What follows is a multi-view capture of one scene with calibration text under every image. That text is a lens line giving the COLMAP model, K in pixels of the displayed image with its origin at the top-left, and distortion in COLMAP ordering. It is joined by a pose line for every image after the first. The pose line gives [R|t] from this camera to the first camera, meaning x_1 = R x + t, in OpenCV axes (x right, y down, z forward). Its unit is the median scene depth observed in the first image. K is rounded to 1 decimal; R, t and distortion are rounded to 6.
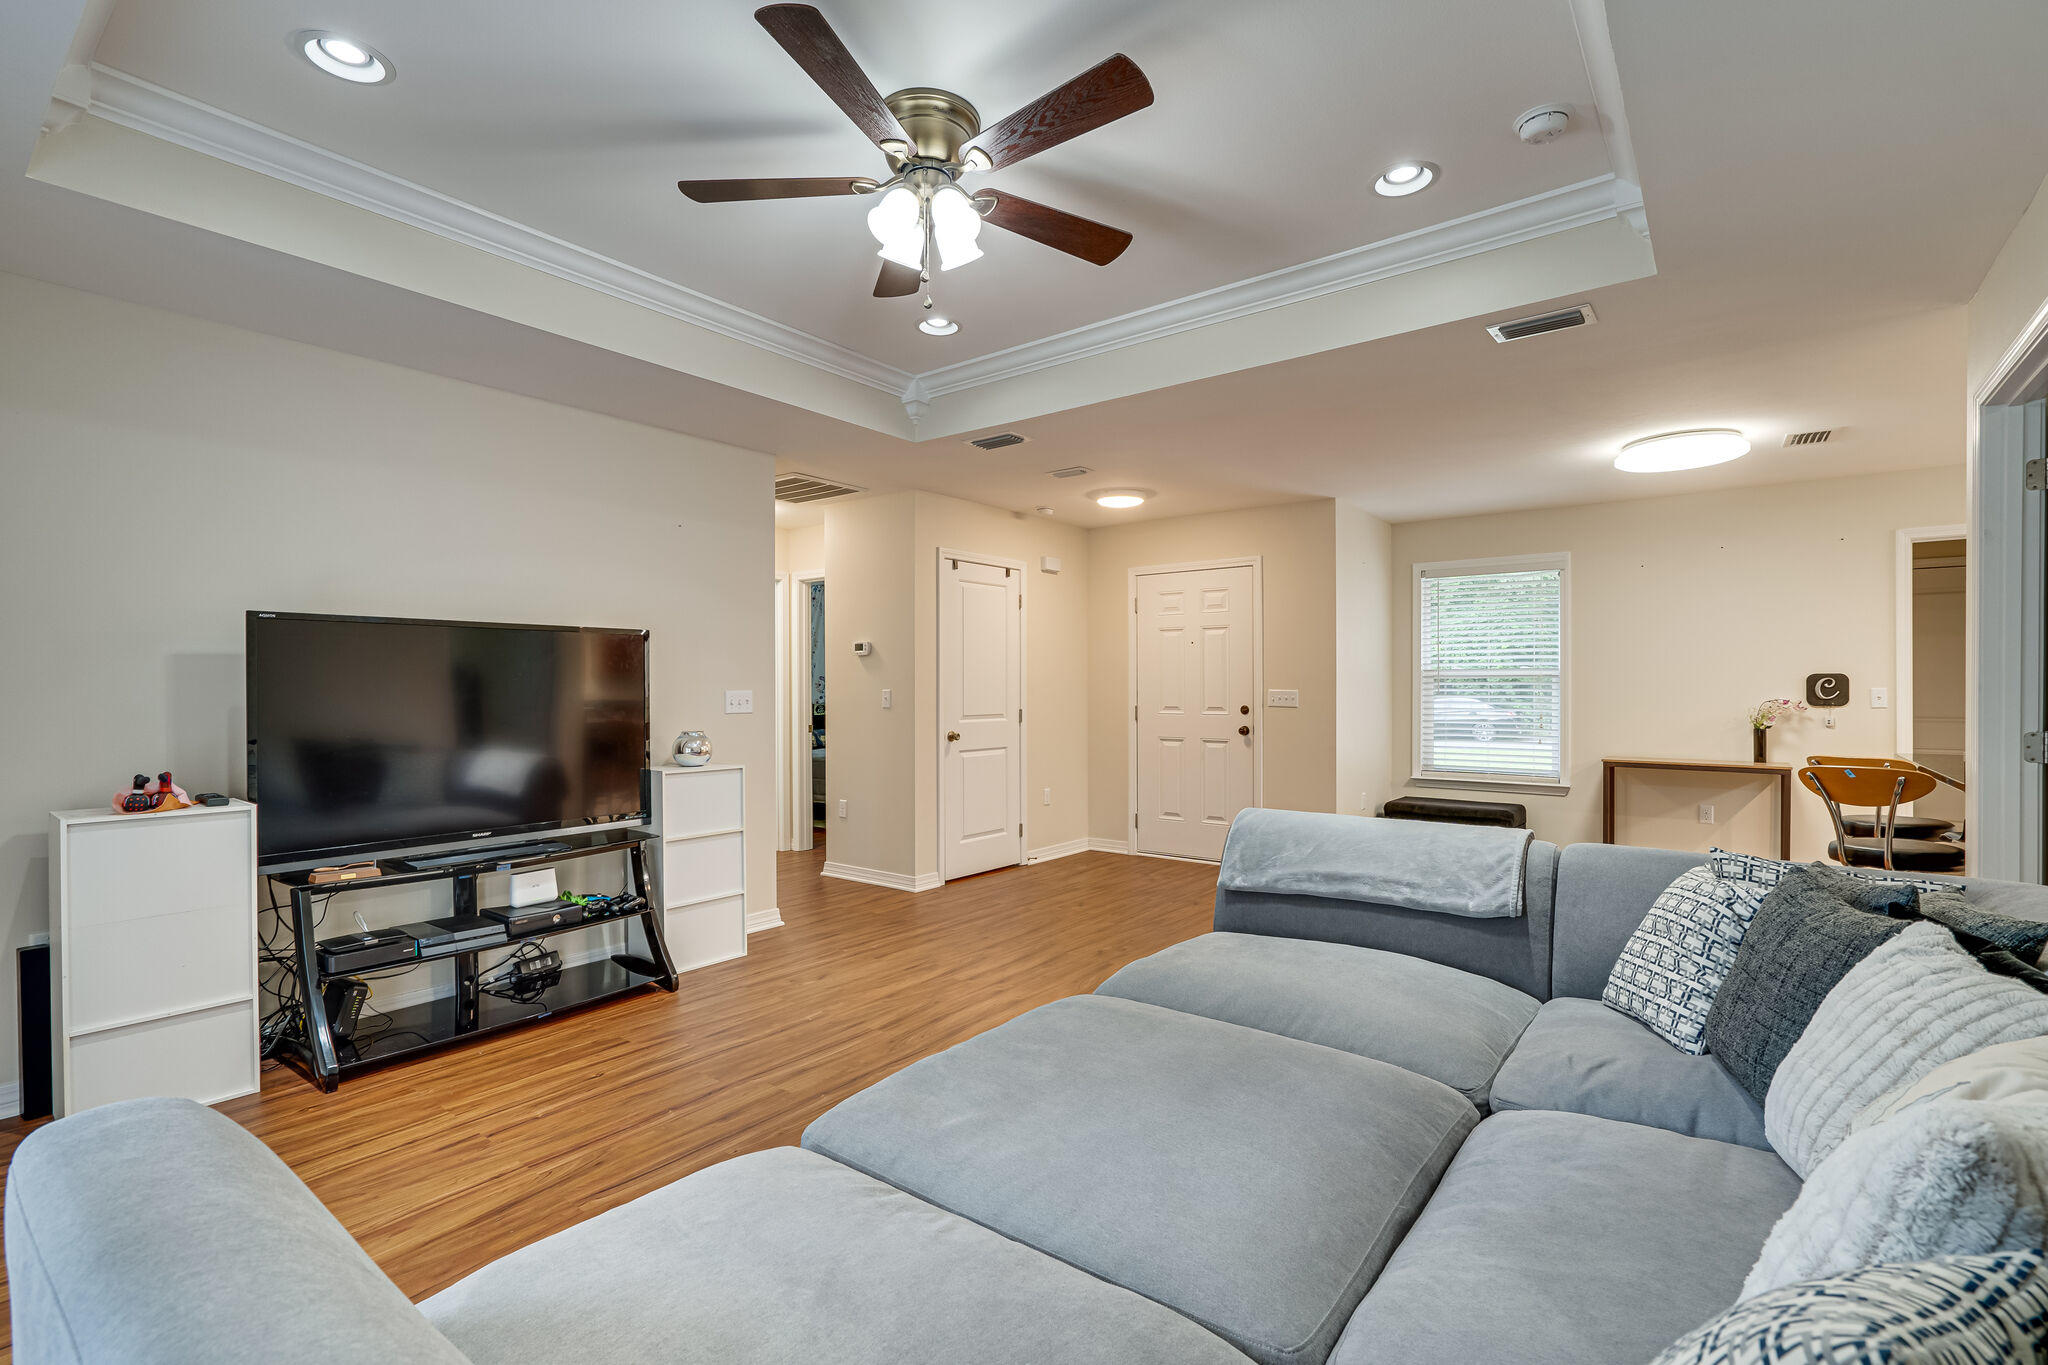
lens RADIAL K [[920.9, 0, 1015.1], [0, 920.9, 688.7], [0, 0, 1]] dist [-0.009189, 0.003622]
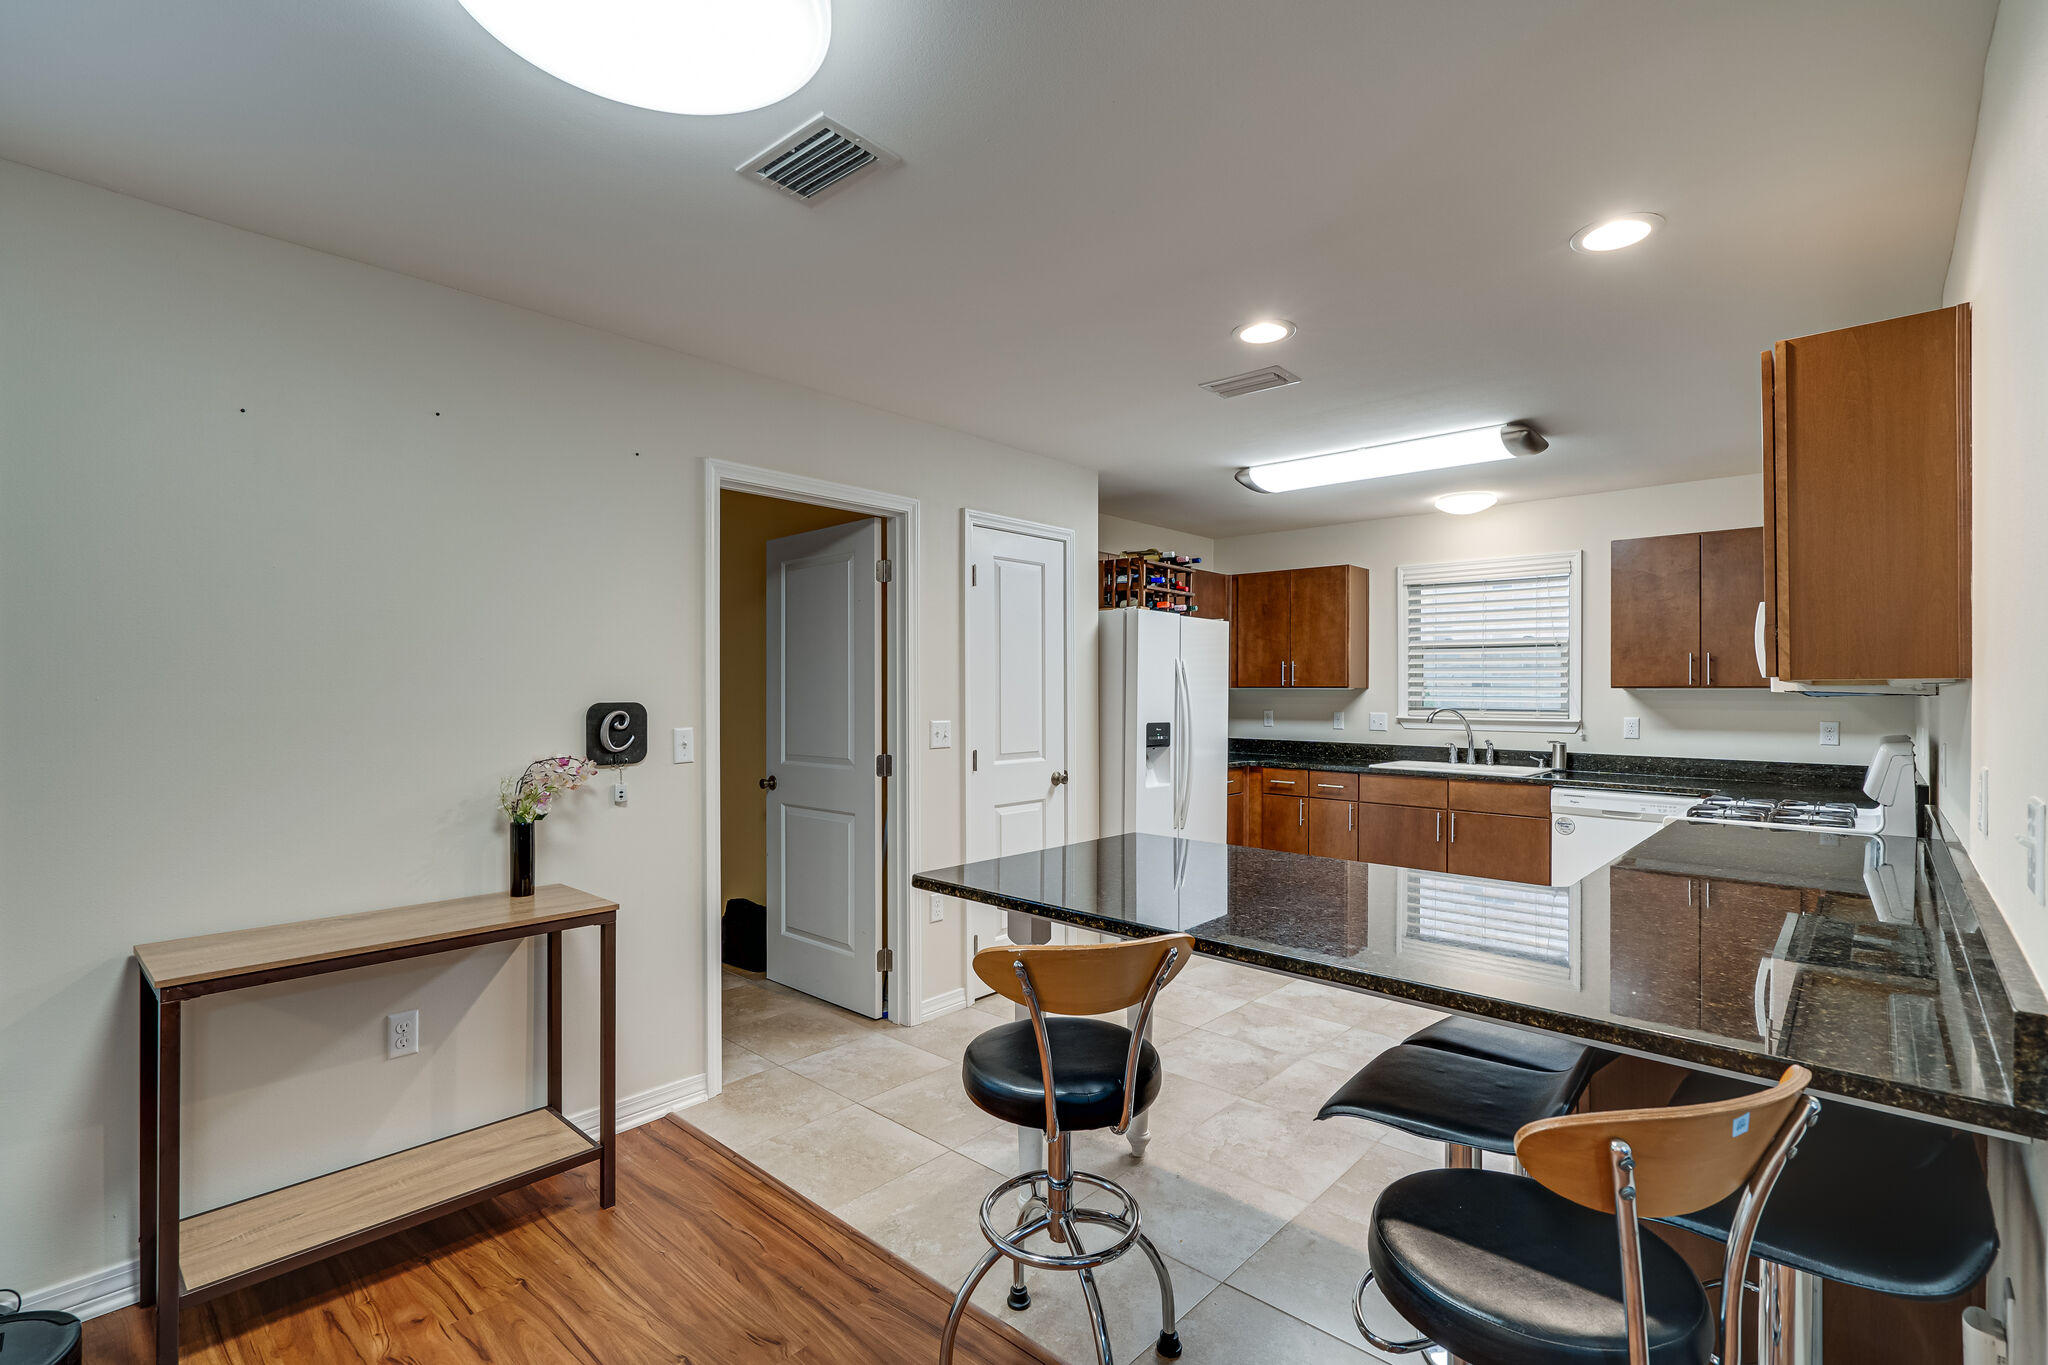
lens RADIAL K [[920.9, 0, 1022.4], [0, 920.9, 689.6], [0, 0, 1]] dist [-0.009189, 0.003622]
pose [[0.066155, 0.001736, 0.997808, 0.412757], [-0.005827, 0.999982, -0.001353, -0.027354], [-0.997792, -0.005725, 0.066163, 0.808879]]
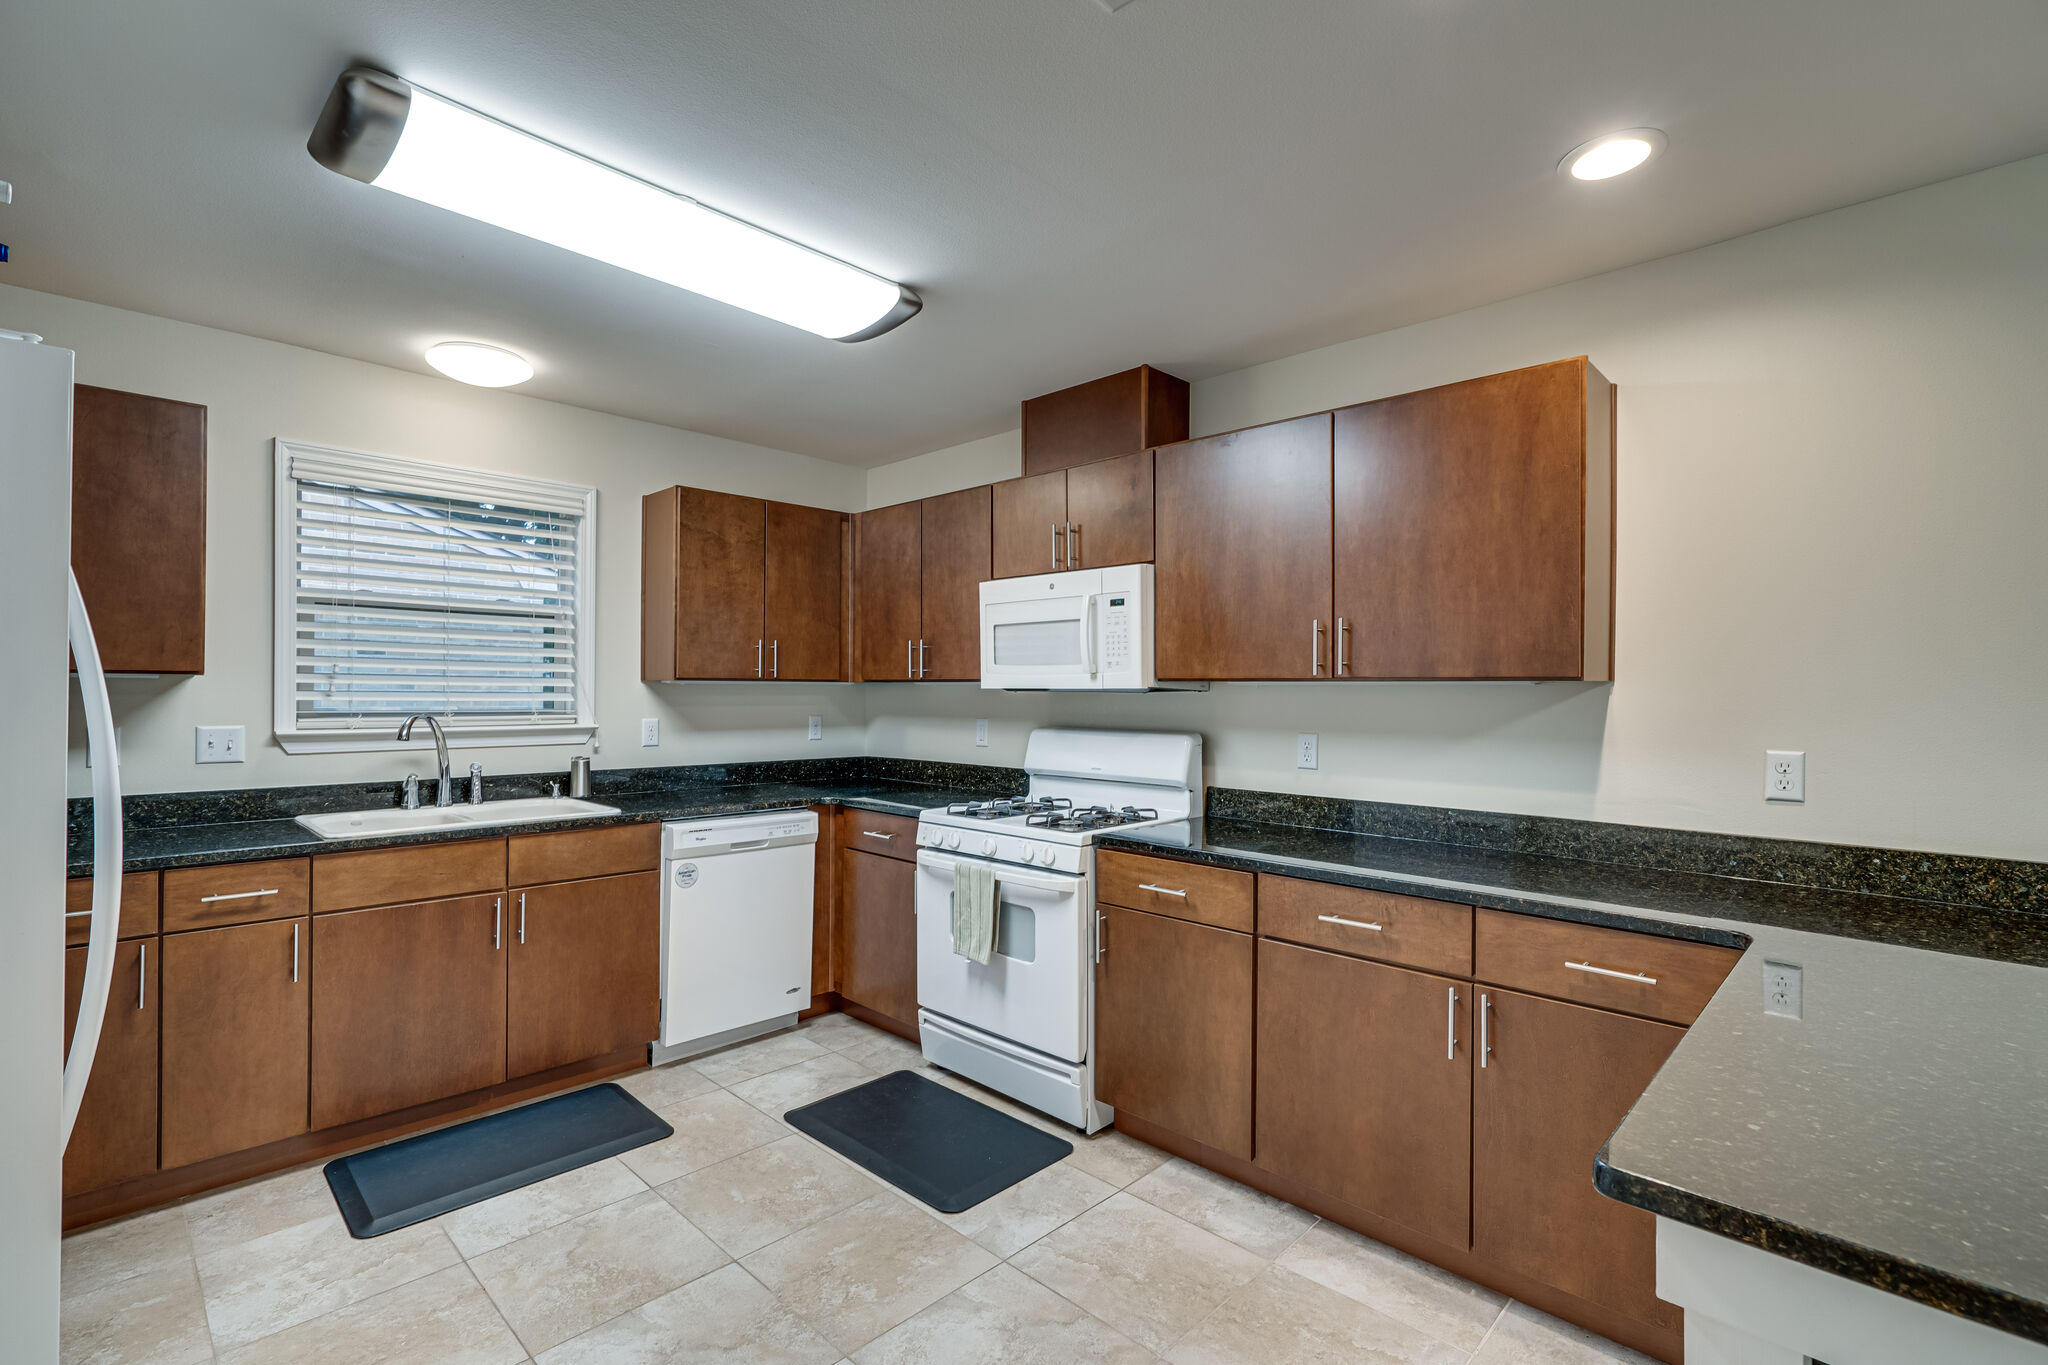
lens RADIAL K [[920.9, 0, 1015.5], [0, 920.9, 690.8], [0, 0, 1]] dist [-0.009189, 0.003622]
pose [[-0.995232, -0.006738, 0.097301, 1.092196], [-0.006884, 0.999976, -0.001162, -0.026486], [-0.097291, -0.001827, -0.995254, 0.958995]]
